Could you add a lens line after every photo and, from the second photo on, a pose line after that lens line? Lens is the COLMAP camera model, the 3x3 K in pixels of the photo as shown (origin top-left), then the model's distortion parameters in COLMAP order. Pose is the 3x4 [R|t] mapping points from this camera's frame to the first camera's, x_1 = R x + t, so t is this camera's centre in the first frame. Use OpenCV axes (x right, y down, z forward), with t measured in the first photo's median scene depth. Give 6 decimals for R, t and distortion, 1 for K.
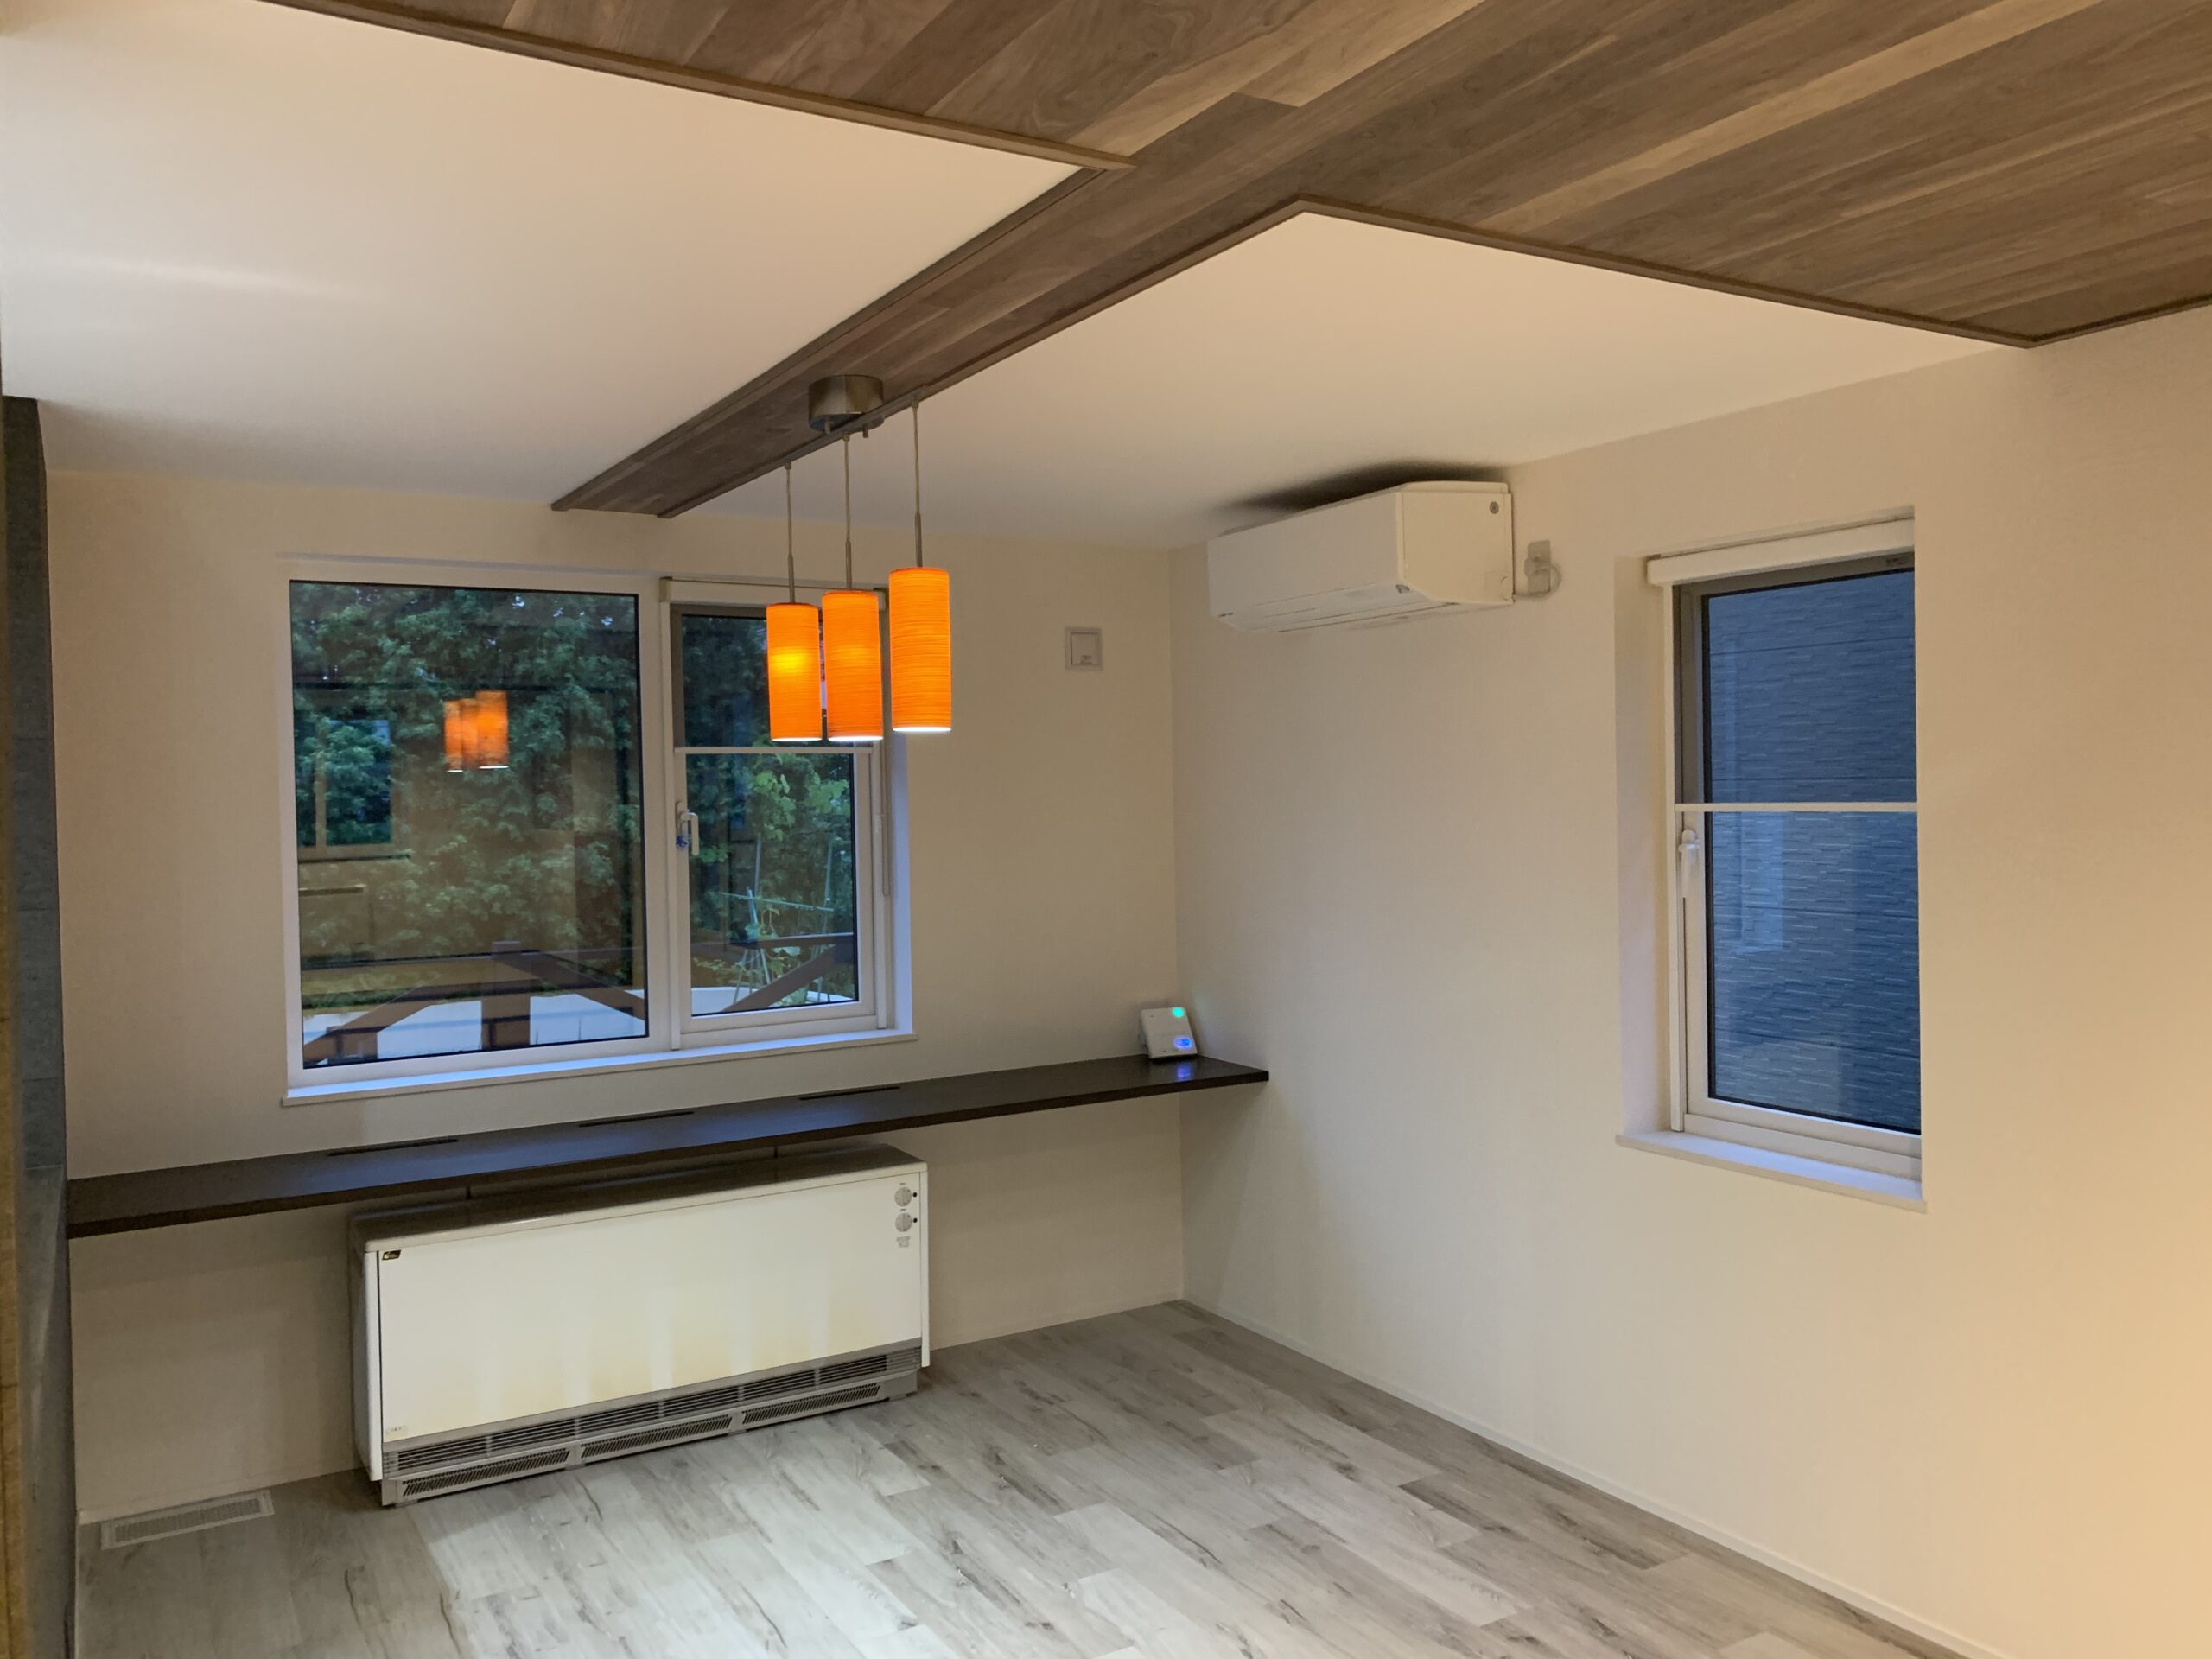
lens RADIAL K [[1732.3, 0, 1073.2], [0, 1732.3, 791.0], [0, 0, 1]] dist [0.034523, 0.000678]
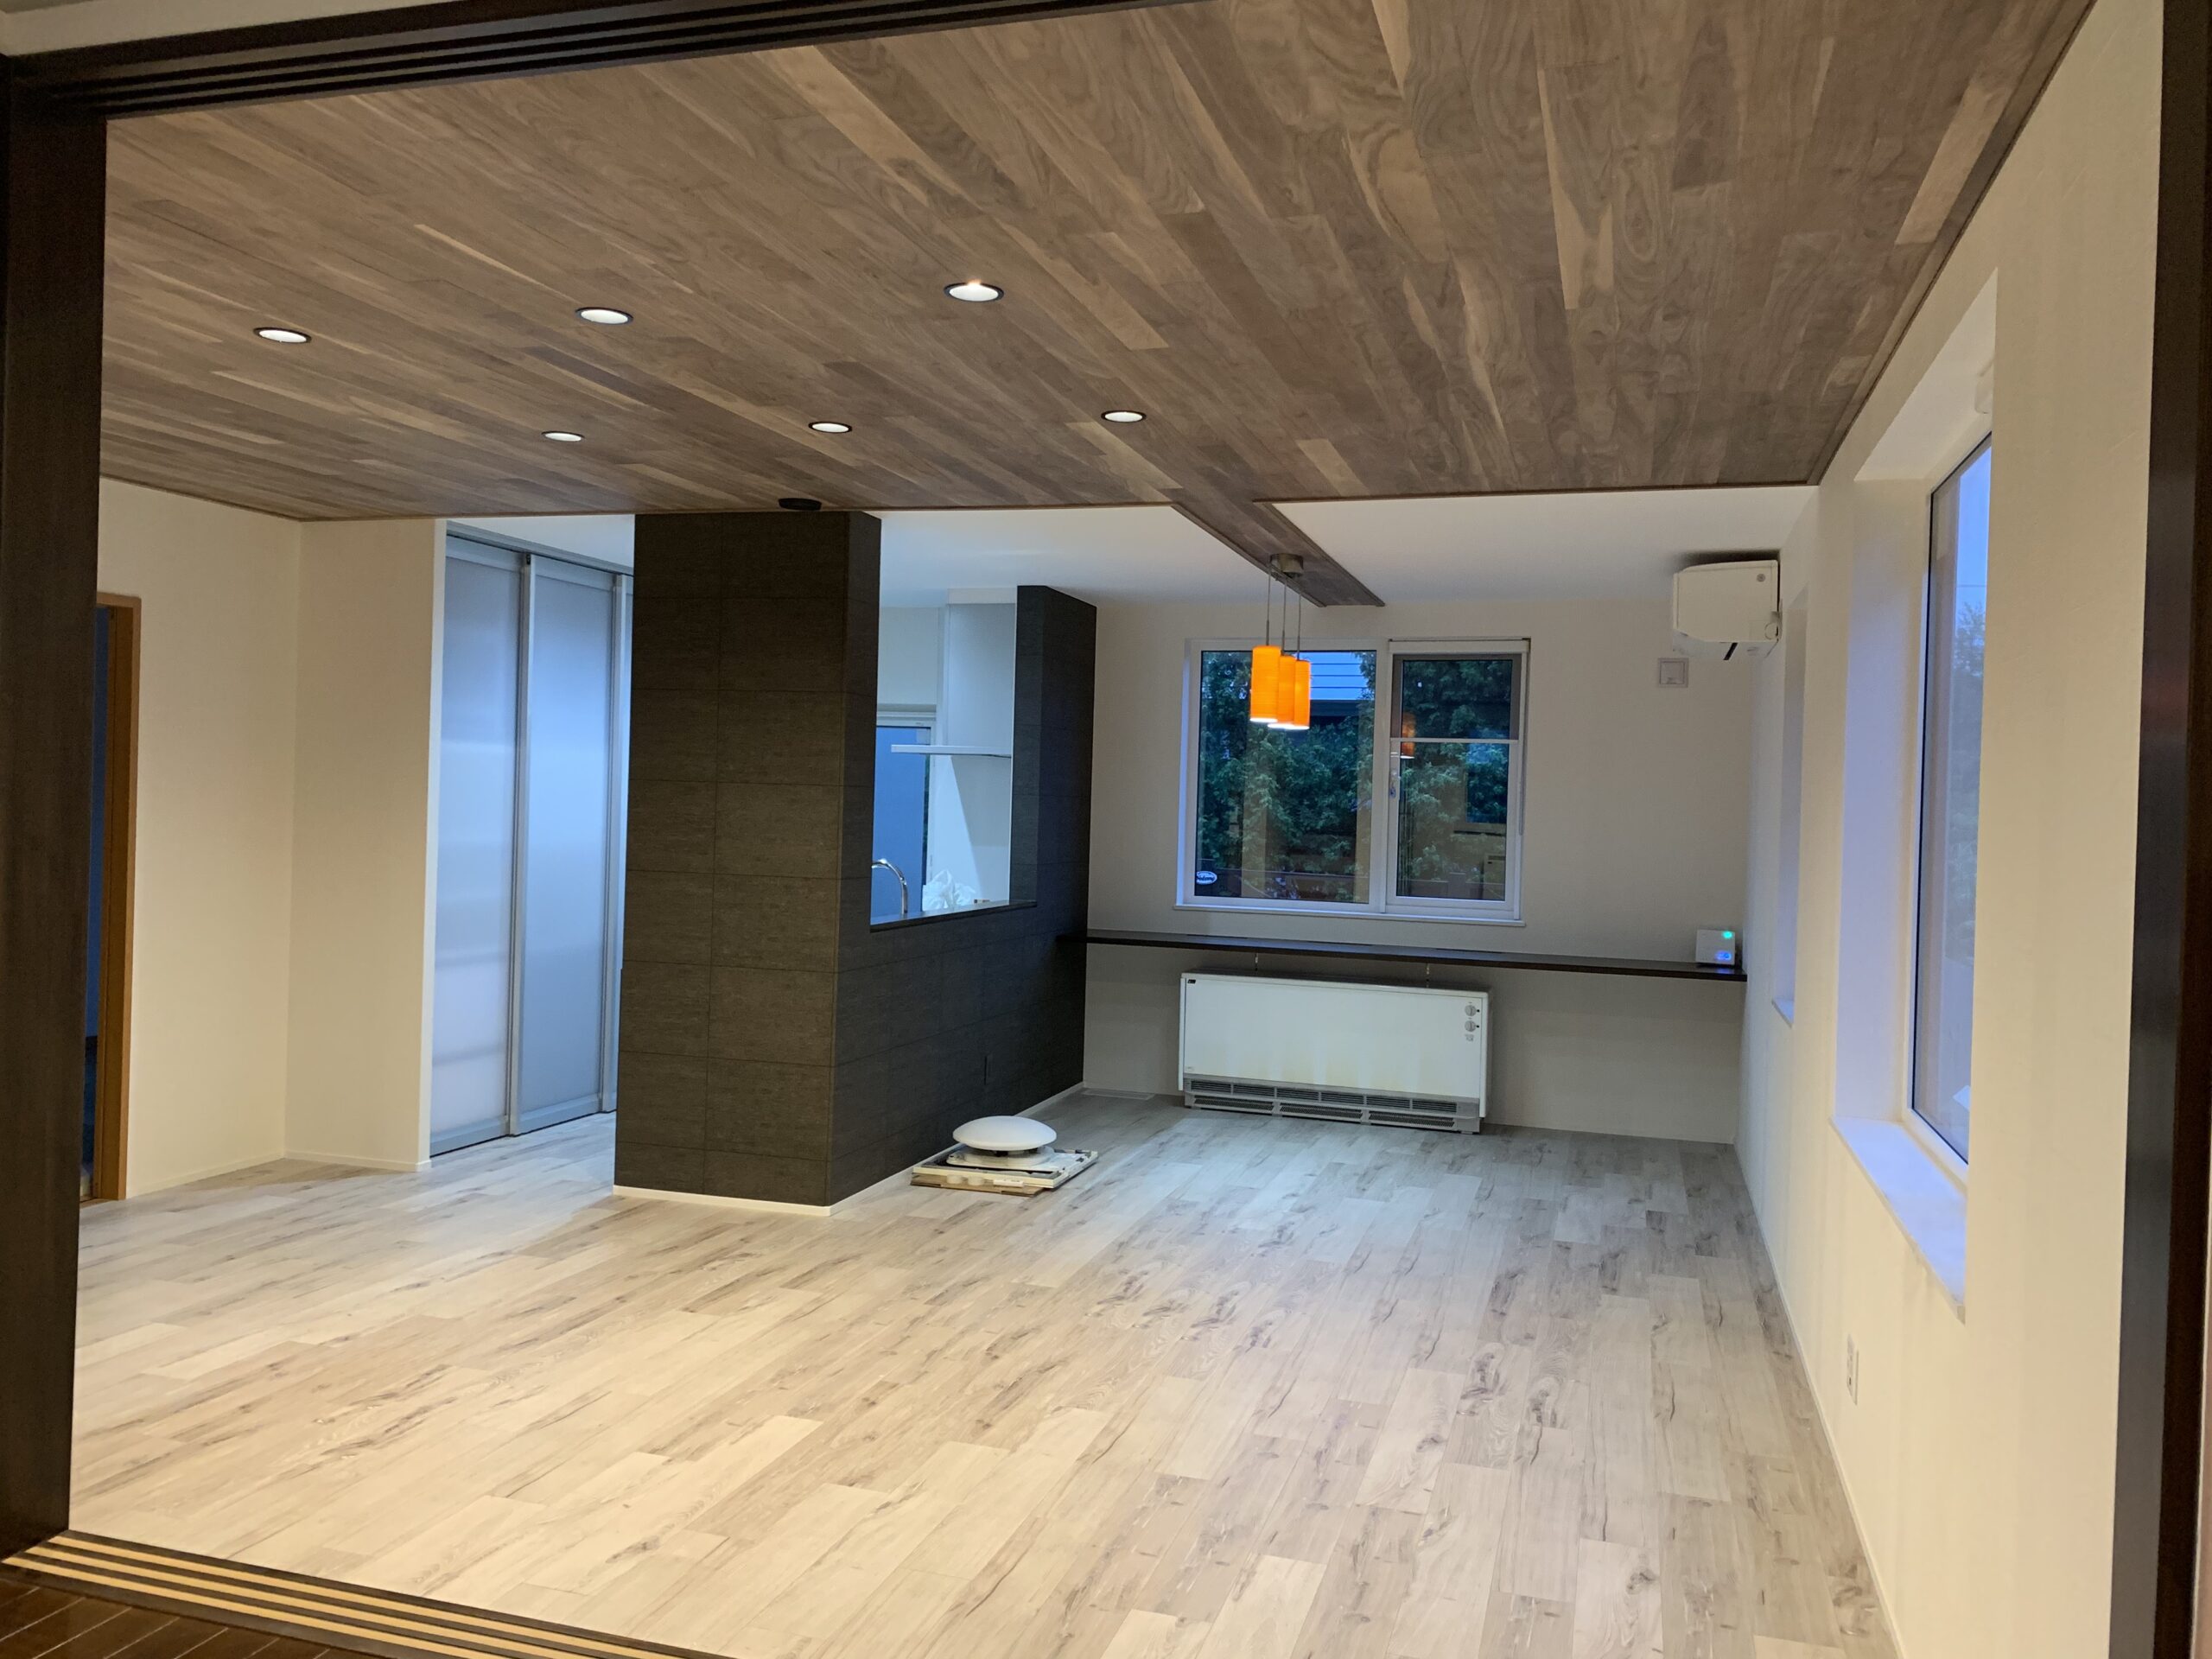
lens RADIAL K [[1695.9, 0, 1106.0], [0, 1695.9, 829.5], [0, 0, 1]] dist [0.001393, -0.000732]
pose [[0.683794, 0.055007, -0.727599, 0.899083], [-0.050019, 0.998342, 0.028468, 0.035868], [0.727959, 0.016928, 0.685412, -0.392686]]
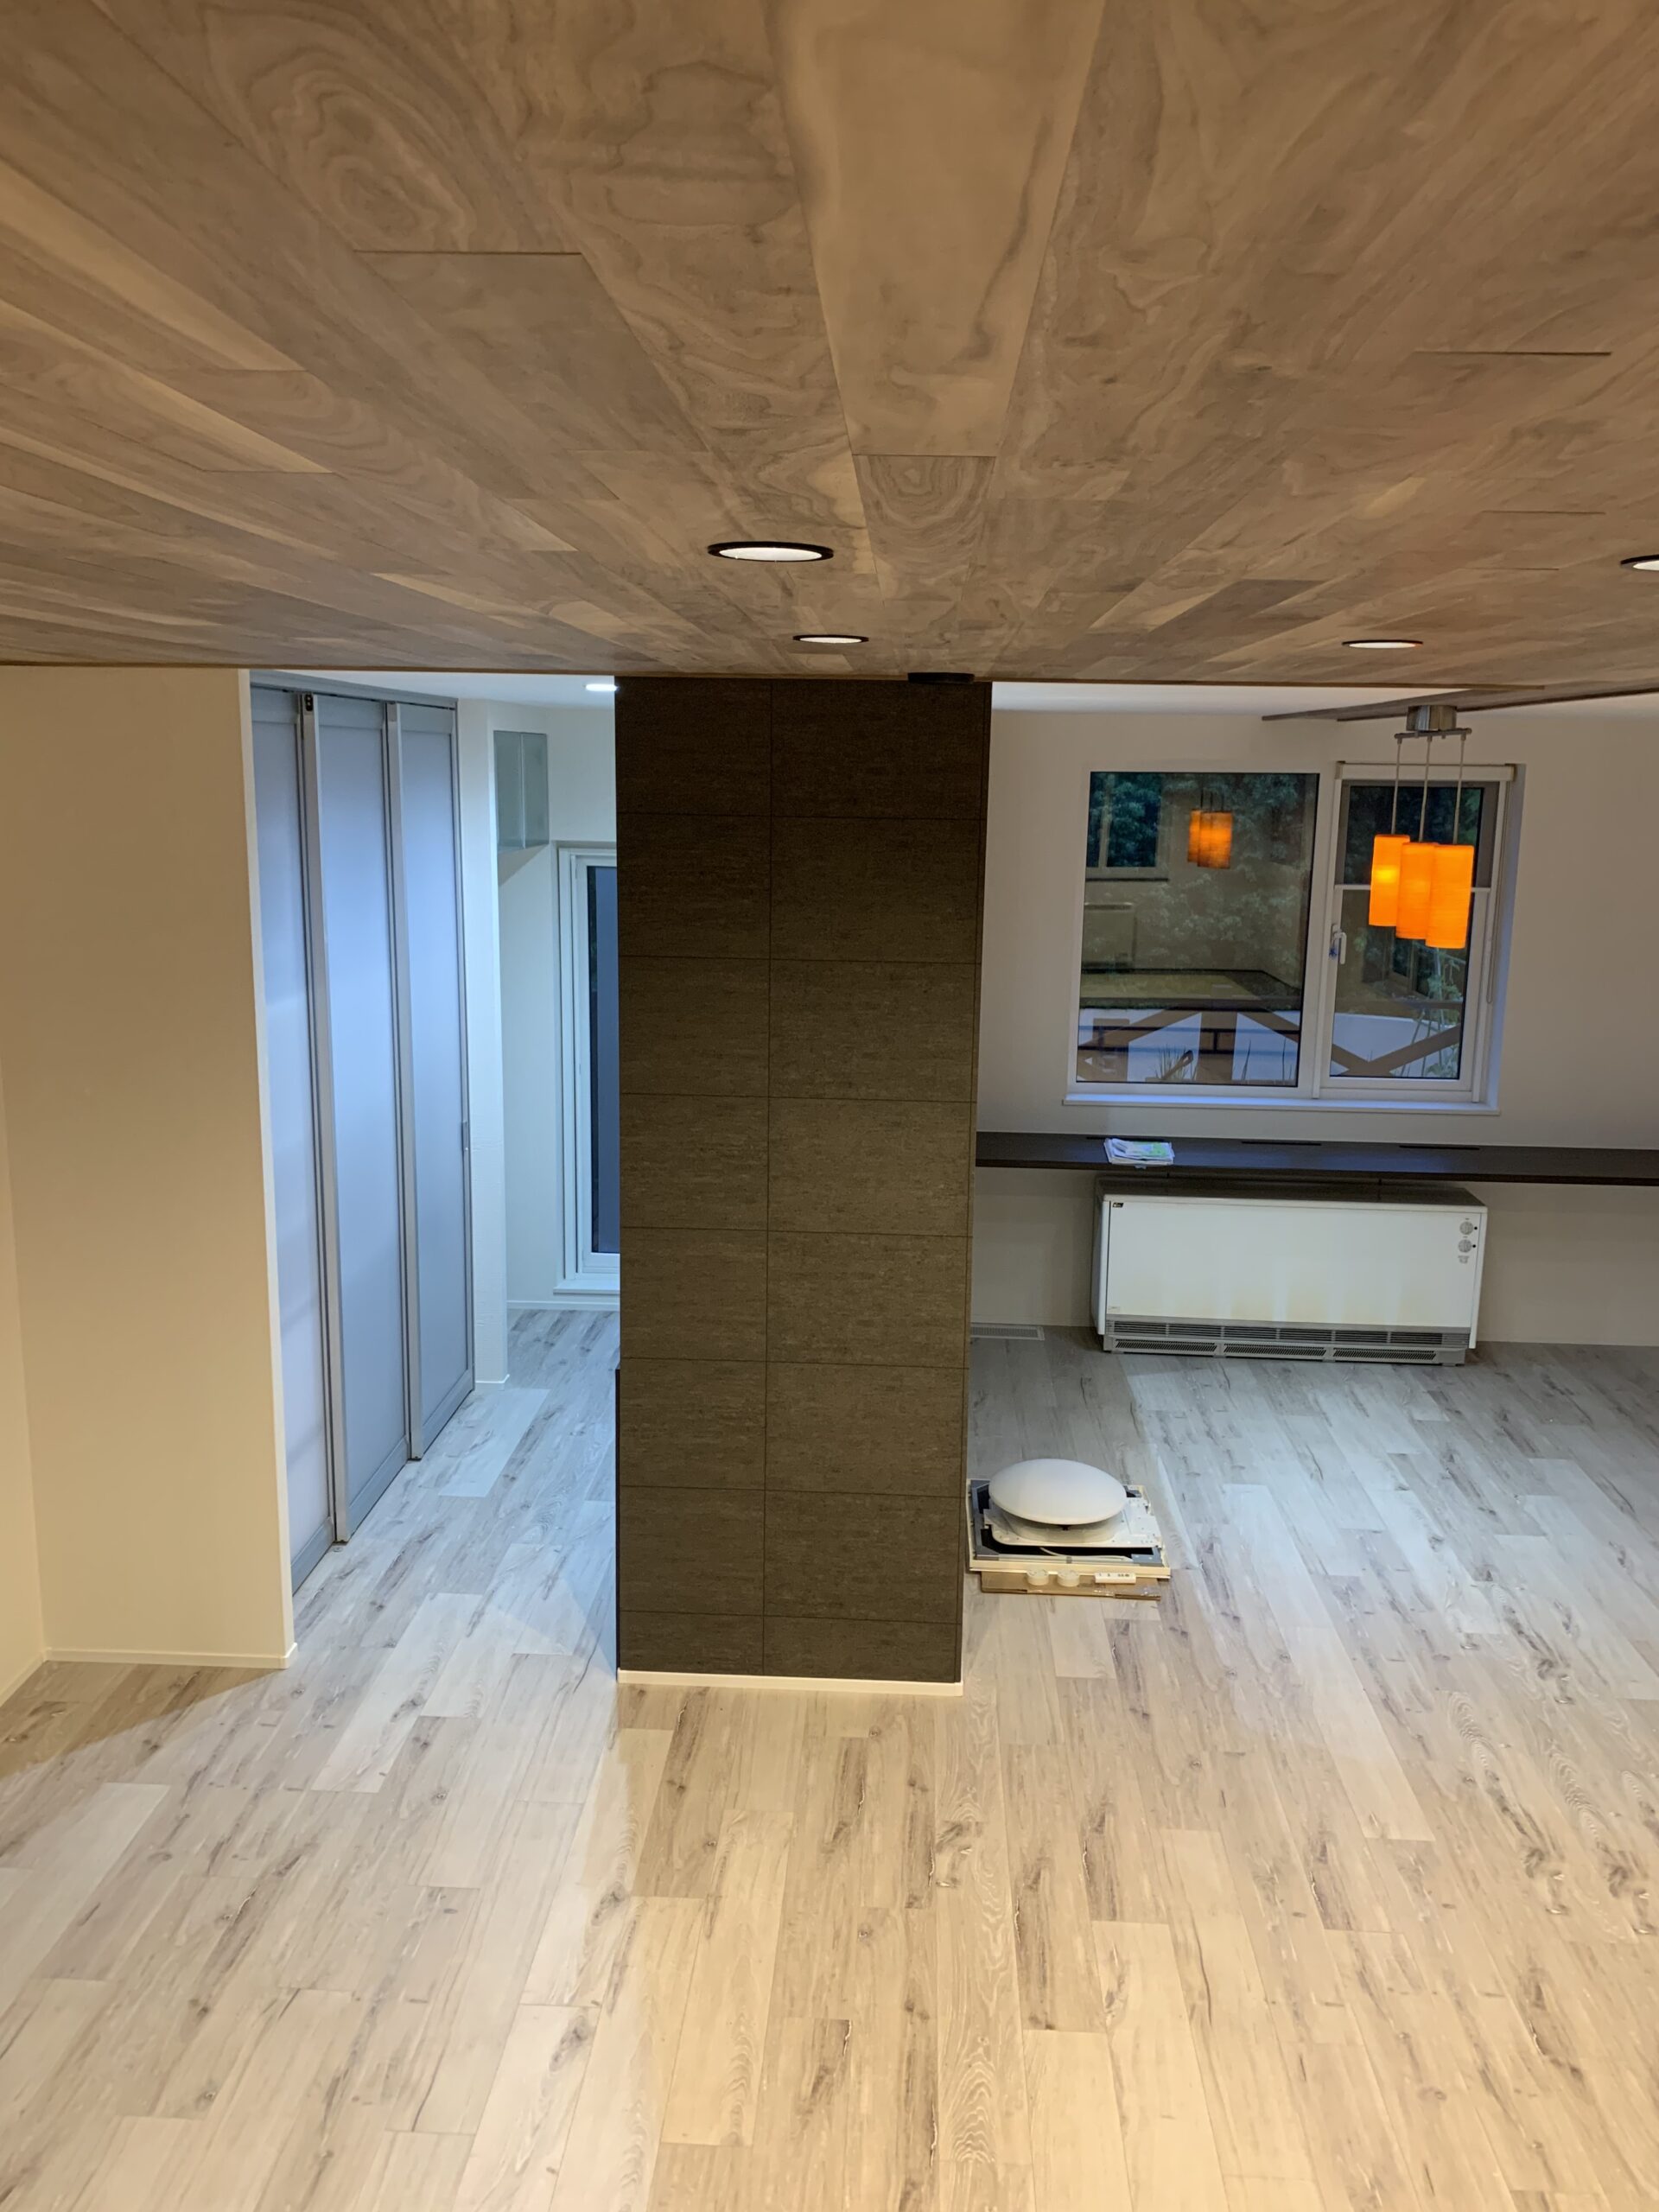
lens RADIAL K [[1728.6, 0, 819.5], [0, 1728.6, 1067.0], [0, 0, 1]] dist [0.003727, -0.005546]
pose [[0.840289, 0.132348, -0.525736, 0.190149], [-0.039160, 0.982029, 0.184625, -0.135957], [0.540722, -0.134551, 0.830371, -0.435559]]
